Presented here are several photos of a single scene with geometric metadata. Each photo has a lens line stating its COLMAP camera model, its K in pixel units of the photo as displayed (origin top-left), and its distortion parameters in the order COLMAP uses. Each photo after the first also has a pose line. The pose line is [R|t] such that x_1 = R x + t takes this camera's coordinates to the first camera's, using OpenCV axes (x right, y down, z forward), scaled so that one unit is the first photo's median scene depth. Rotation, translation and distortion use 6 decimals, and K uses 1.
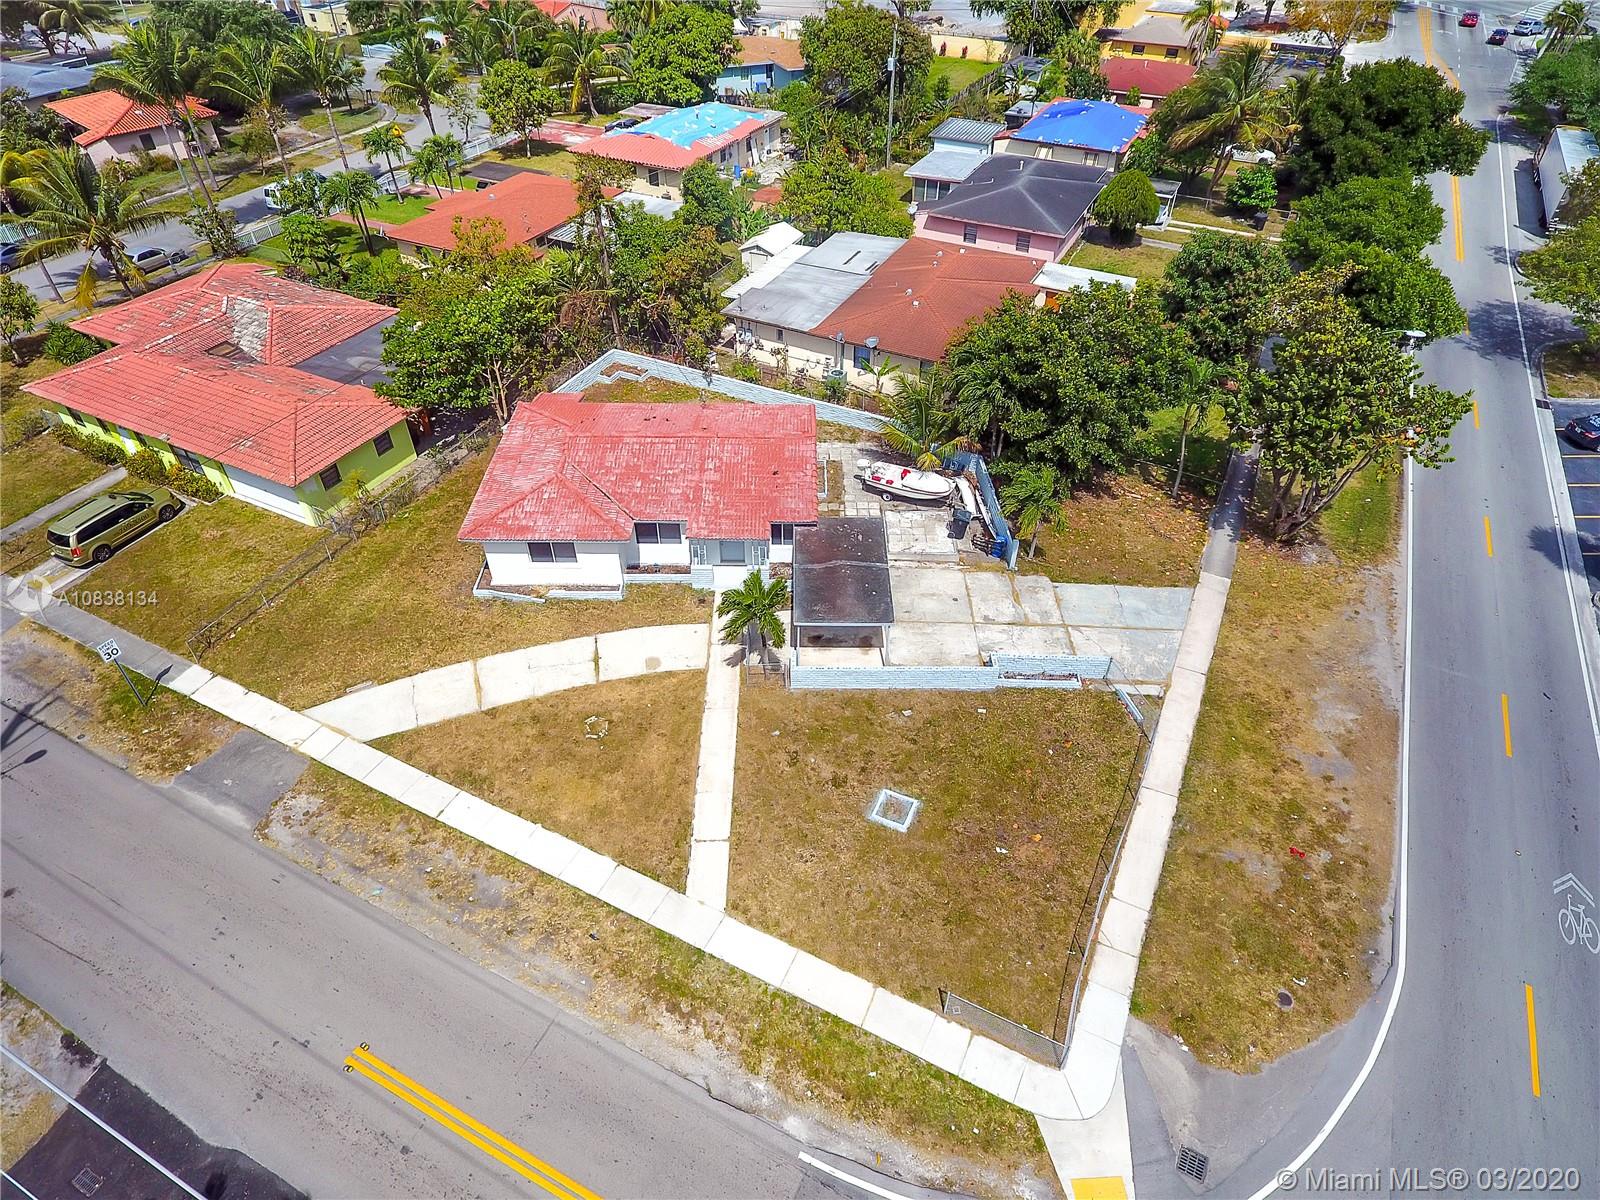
lens RADIAL K [[935.9, 0, 799.8], [0, 935.9, 597.5], [0, 0, 1]] dist [-0.002386, -0.002876]
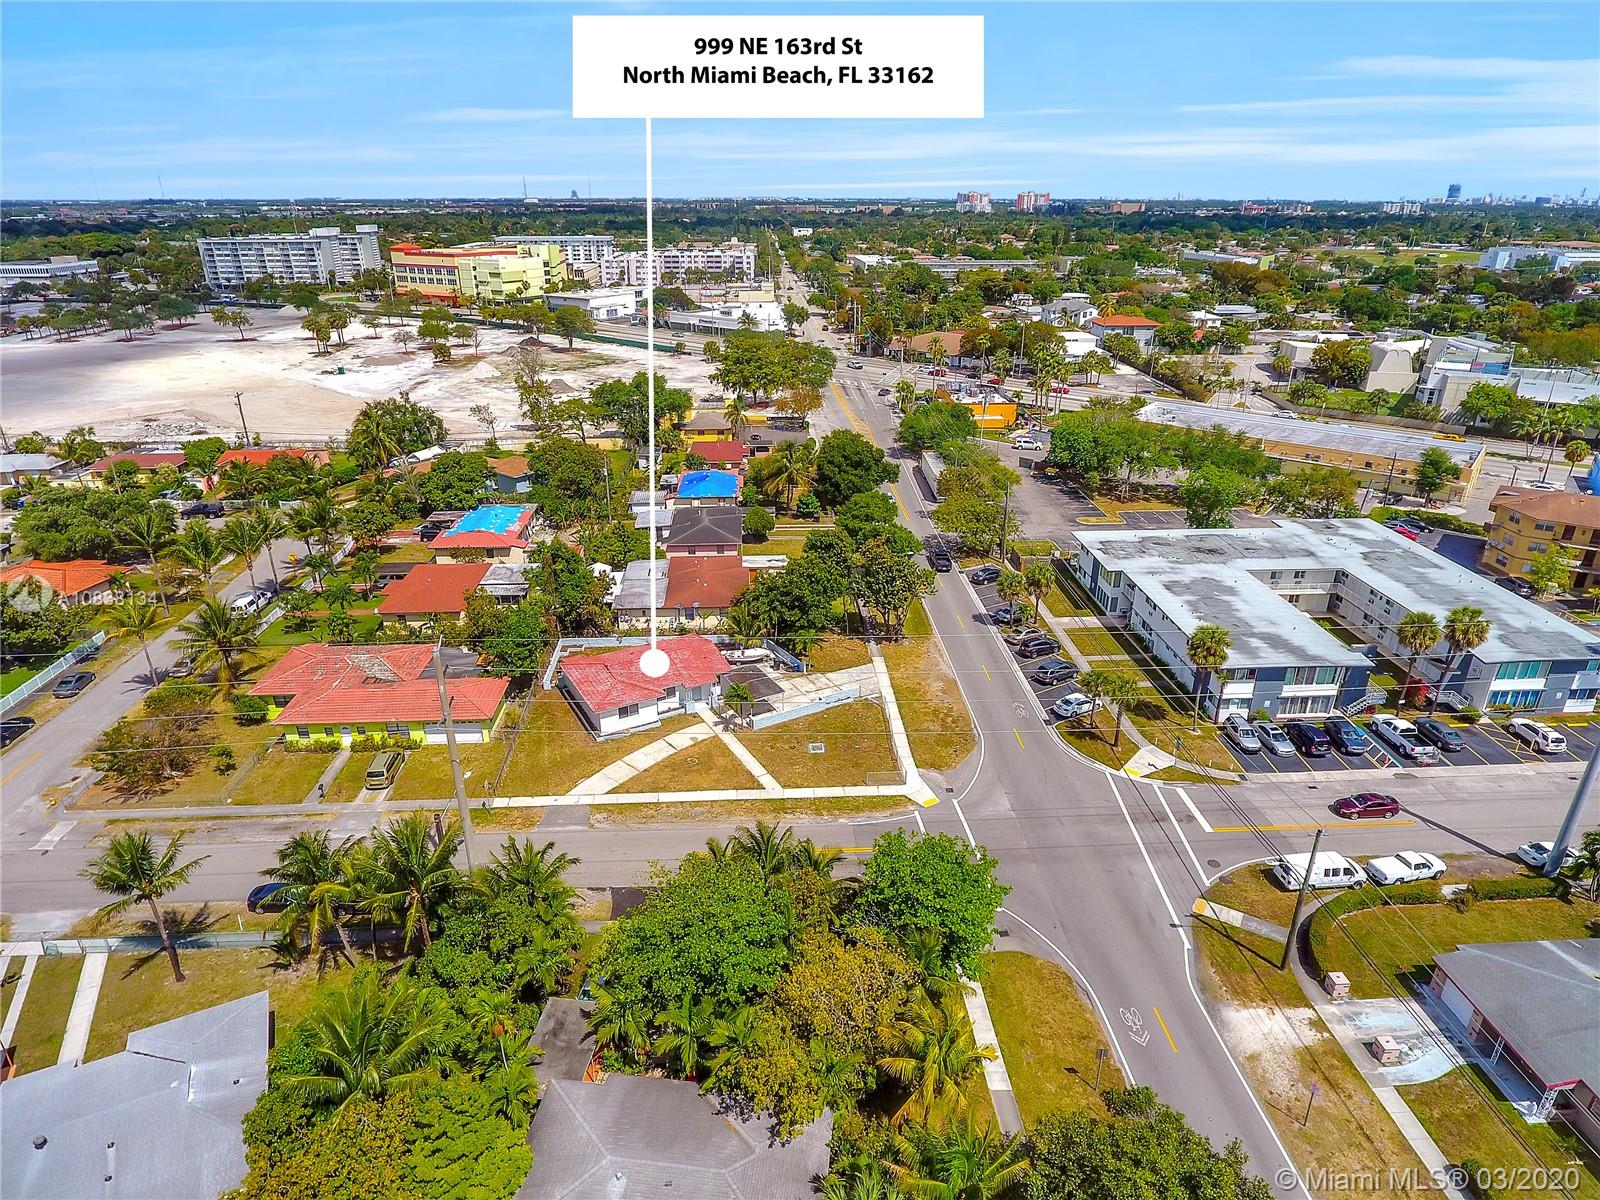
lens RADIAL K [[935.9, 0, 800.9], [0, 935.9, 599.5], [0, 0, 1]] dist [-0.002386, -0.002876]
pose [[0.868637, -0.200578, 0.453033, -1.034672], [0.328688, 0.917489, -0.224007, 0.408506], [-0.370722, 0.343487, 0.862892, -1.399486]]
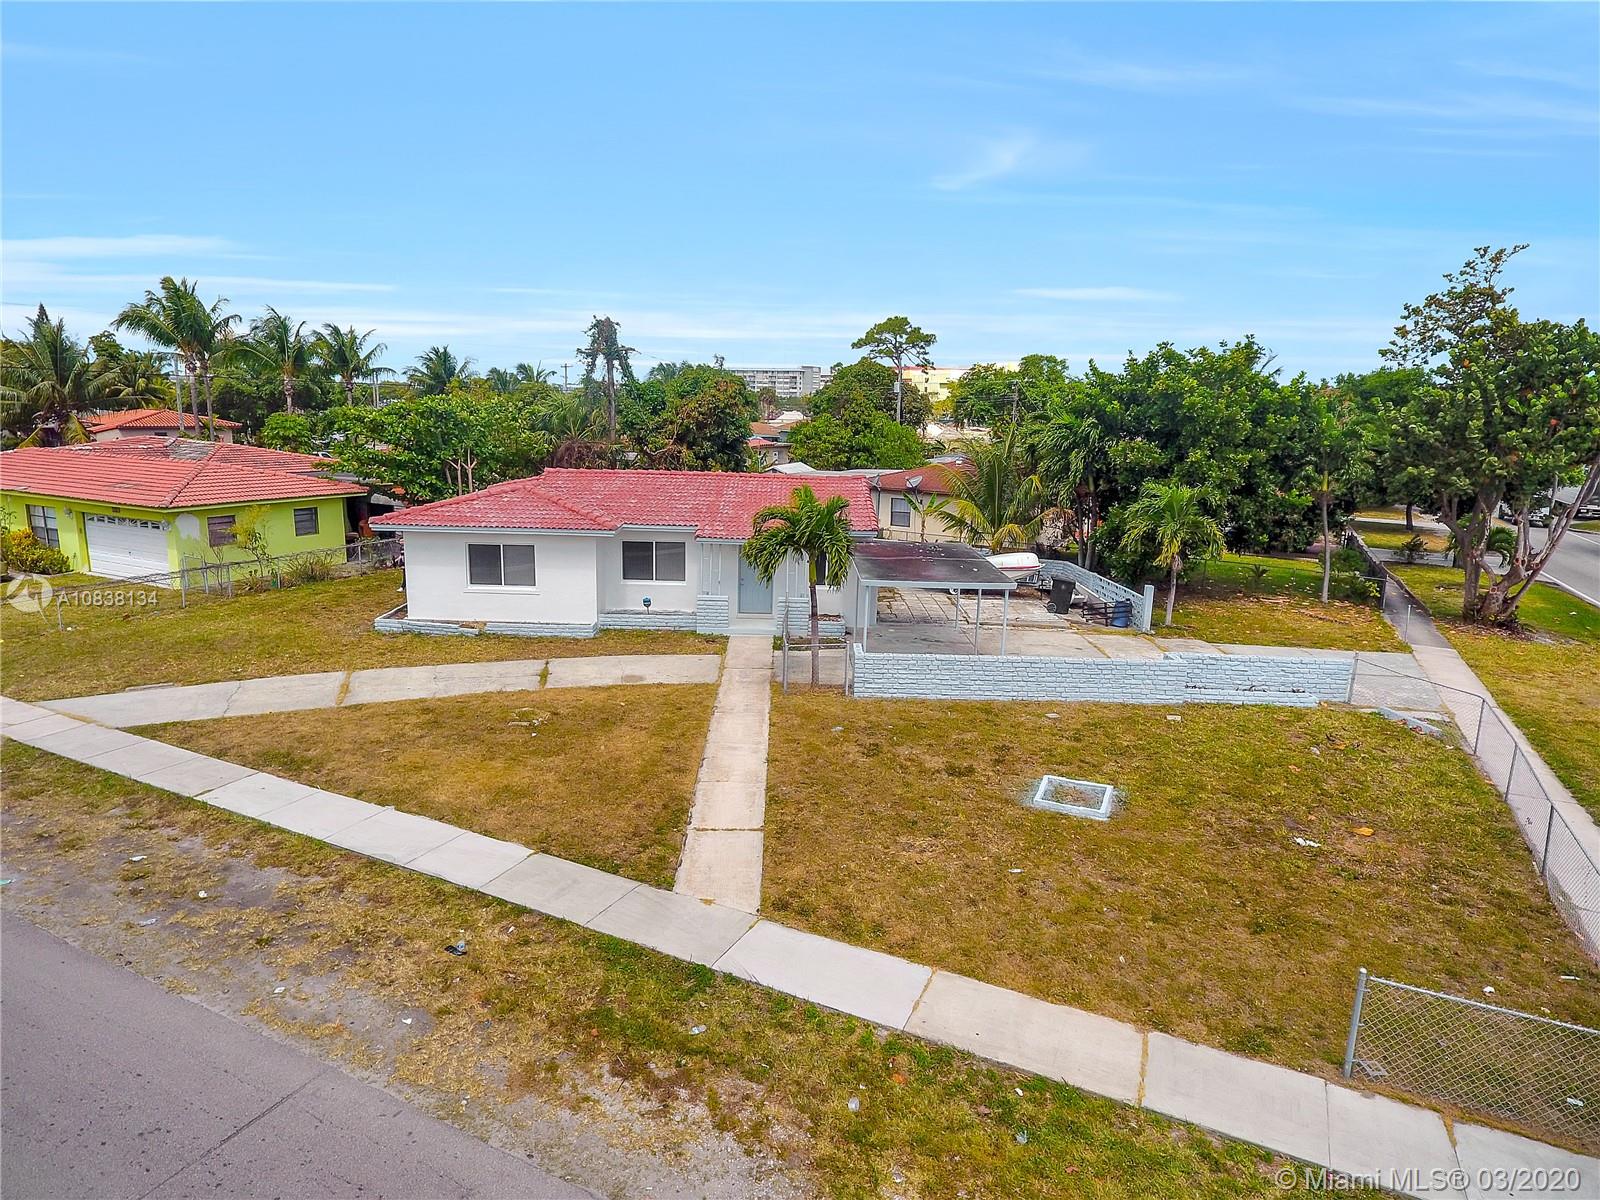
lens RADIAL K [[935.9, 0, 800.2], [0, 935.9, 597.7], [0, 0, 1]] dist [-0.002386, -0.002876]
pose [[0.999611, 0.021101, 0.018236, -0.063386], [-0.009440, 0.871261, -0.490730, 0.375910], [-0.026243, 0.490367, 0.871121, 0.470840]]
